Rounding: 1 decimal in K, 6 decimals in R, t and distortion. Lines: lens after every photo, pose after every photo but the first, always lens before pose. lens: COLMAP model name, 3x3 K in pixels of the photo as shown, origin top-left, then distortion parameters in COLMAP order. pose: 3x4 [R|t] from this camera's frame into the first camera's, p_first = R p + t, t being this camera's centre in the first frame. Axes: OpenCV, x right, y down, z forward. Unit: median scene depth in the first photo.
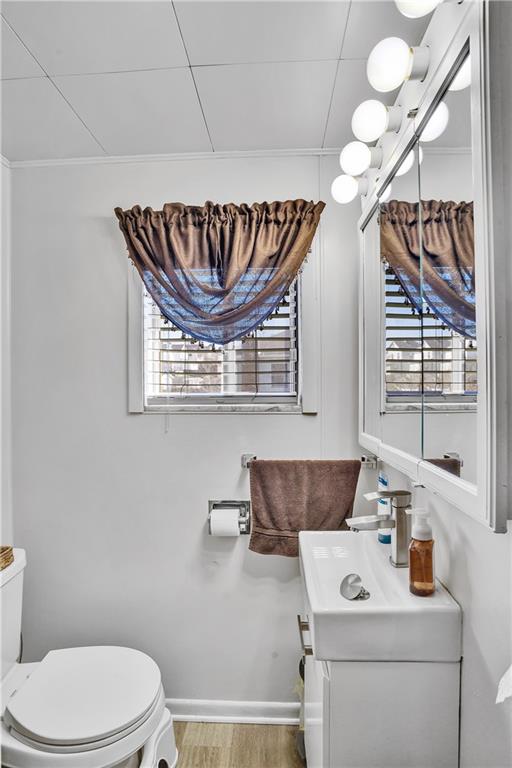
lens RADIAL K [[371.8, 0, 253.6], [0, 371.8, 383.1], [0, 0, 1]] dist [-0.023049, 0.000390]
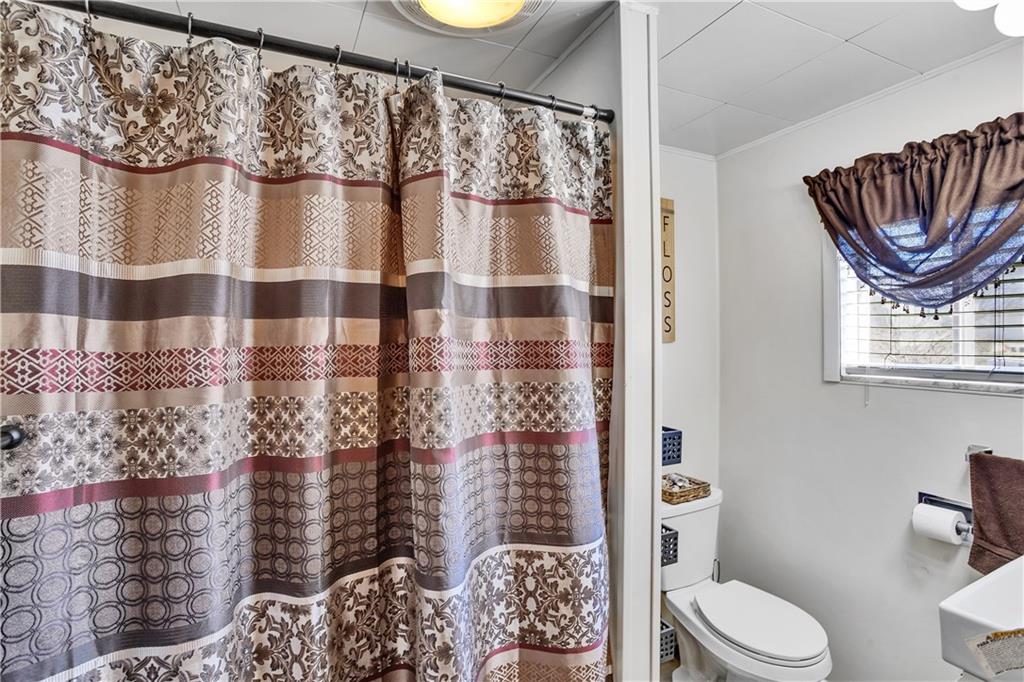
lens RADIAL K [[495.8, 0, 509.4], [0, 495.8, 339.1], [0, 0, 1]] dist [-0.023049, 0.000390]
pose [[0.500416, 0.005683, -0.865766, 0.387844], [0.000156, 0.999978, 0.006654, -0.040887], [0.865785, -0.003465, 0.500404, -0.369486]]
